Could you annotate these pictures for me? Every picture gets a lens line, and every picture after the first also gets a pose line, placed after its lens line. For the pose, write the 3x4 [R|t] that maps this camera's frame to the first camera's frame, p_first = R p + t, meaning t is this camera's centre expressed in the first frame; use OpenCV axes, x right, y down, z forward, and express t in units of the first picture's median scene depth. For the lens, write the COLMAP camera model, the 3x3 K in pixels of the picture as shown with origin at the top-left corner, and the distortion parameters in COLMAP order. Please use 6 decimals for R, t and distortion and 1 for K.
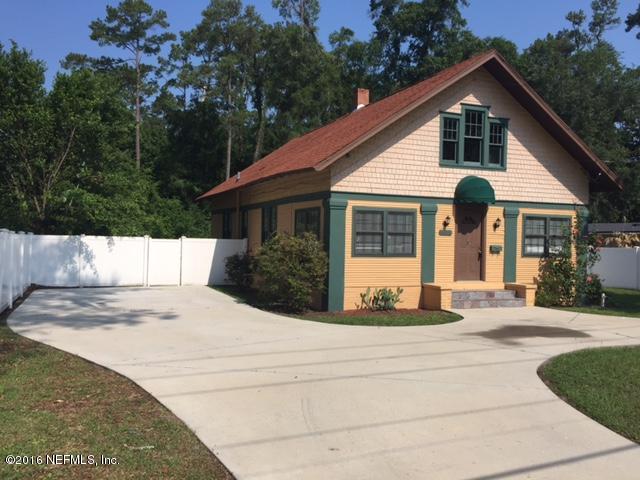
lens RADIAL K [[564.9, 0, 320.1], [0, 564.9, 237.7], [0, 0, 1]] dist [0.061909, -0.090539]
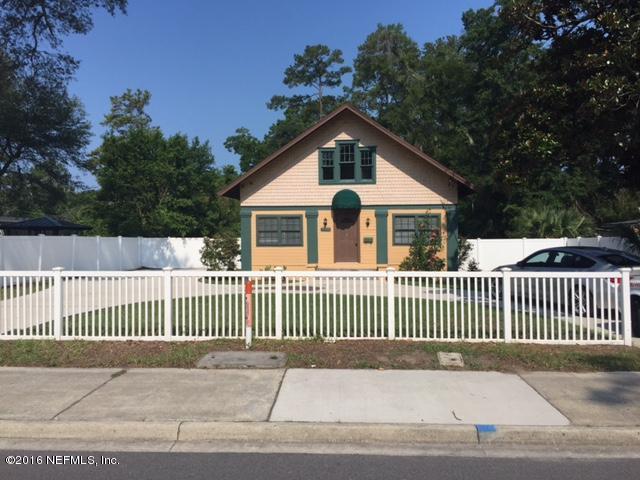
lens RADIAL K [[564.9, 0, 320.4], [0, 564.9, 240.8], [0, 0, 1]] dist [0.061909, -0.090539]
pose [[0.890823, -0.021084, -0.453862, 0.840024], [0.021442, 0.999761, -0.004357, 0.025604], [0.453845, -0.005850, 0.891062, -0.299076]]
